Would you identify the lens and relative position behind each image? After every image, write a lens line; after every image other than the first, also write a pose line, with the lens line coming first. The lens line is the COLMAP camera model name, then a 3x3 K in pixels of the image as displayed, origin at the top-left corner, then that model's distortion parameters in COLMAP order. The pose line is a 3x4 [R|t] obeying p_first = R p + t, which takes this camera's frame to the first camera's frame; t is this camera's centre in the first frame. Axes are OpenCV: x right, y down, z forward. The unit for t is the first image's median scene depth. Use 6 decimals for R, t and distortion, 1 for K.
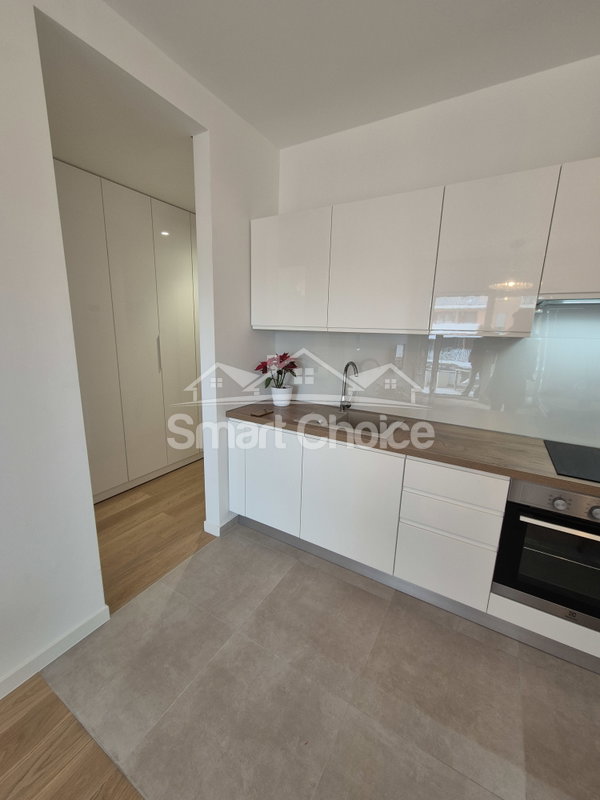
lens RADIAL K [[326.2, 0, 294.4], [0, 326.2, 400.3], [0, 0, 1]] dist [0.000378, 0.000014]
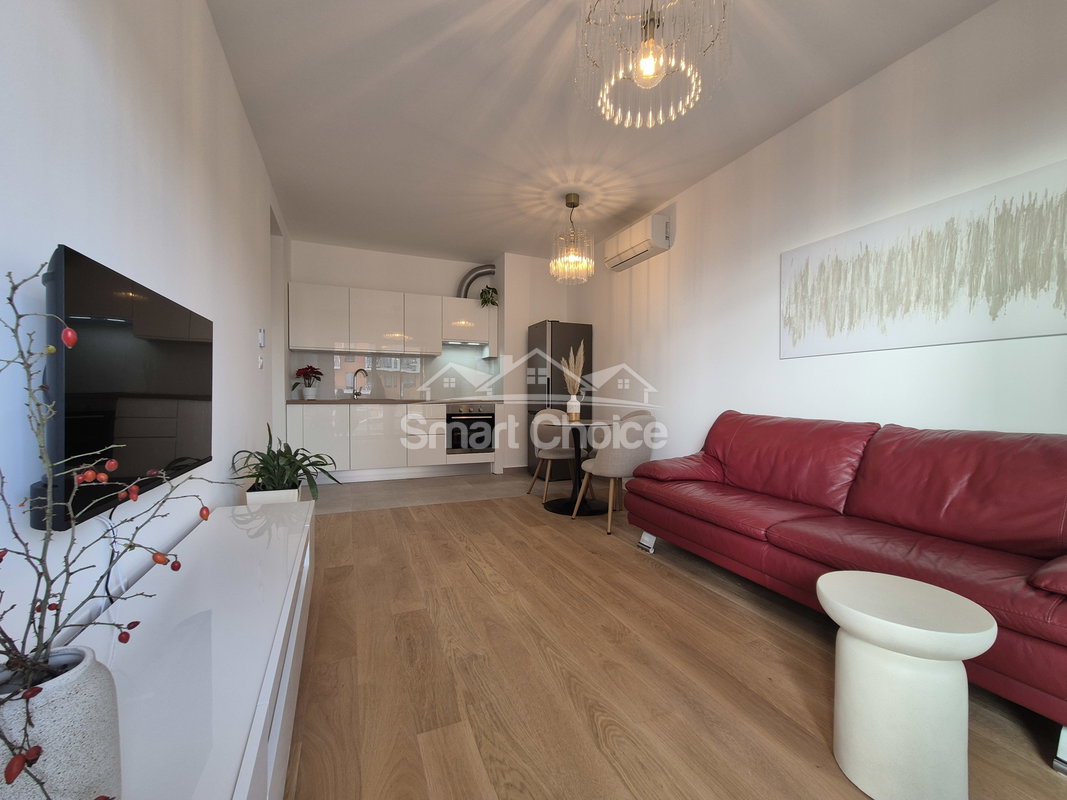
lens RADIAL K [[435.1, 0, 534.4], [0, 435.1, 406.7], [0, 0, 1]] dist [0.000378, 0.000014]
pose [[0.579476, -0.040932, 0.813961, -1.446796], [0.184916, 0.979294, -0.082399, 0.542304], [-0.793734, 0.198263, 0.575046, -1.285511]]
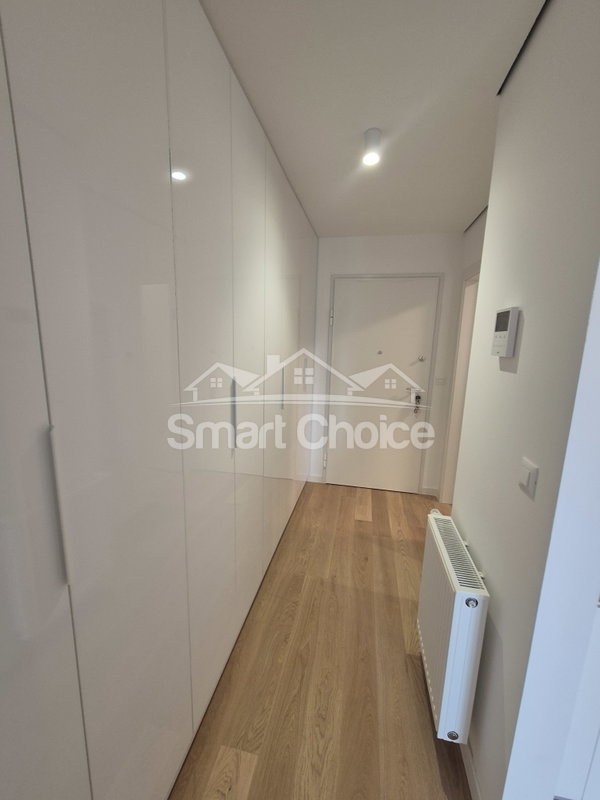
lens RADIAL K [[326.2, 0, 294.4], [0, 326.2, 400.3], [0, 0, 1]] dist [0.000378, 0.000014]
pose [[0.944797, -0.059045, 0.322292, -0.801631], [0.066987, 0.997661, -0.013596, -0.257077], [-0.320736, 0.034435, 0.946543, 0.893198]]
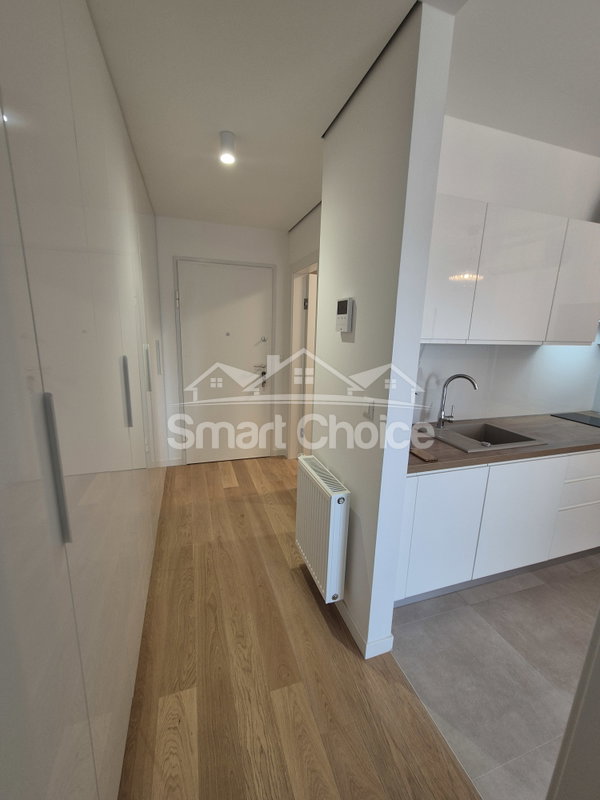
lens RADIAL K [[326.2, 0, 294.4], [0, 326.2, 400.3], [0, 0, 1]] dist [0.000378, 0.000014]
pose [[0.653214, -0.164750, 0.739032, -1.005238], [0.148994, 0.984926, 0.087874, -0.235905], [-0.742369, 0.052711, 0.667914, 0.860706]]
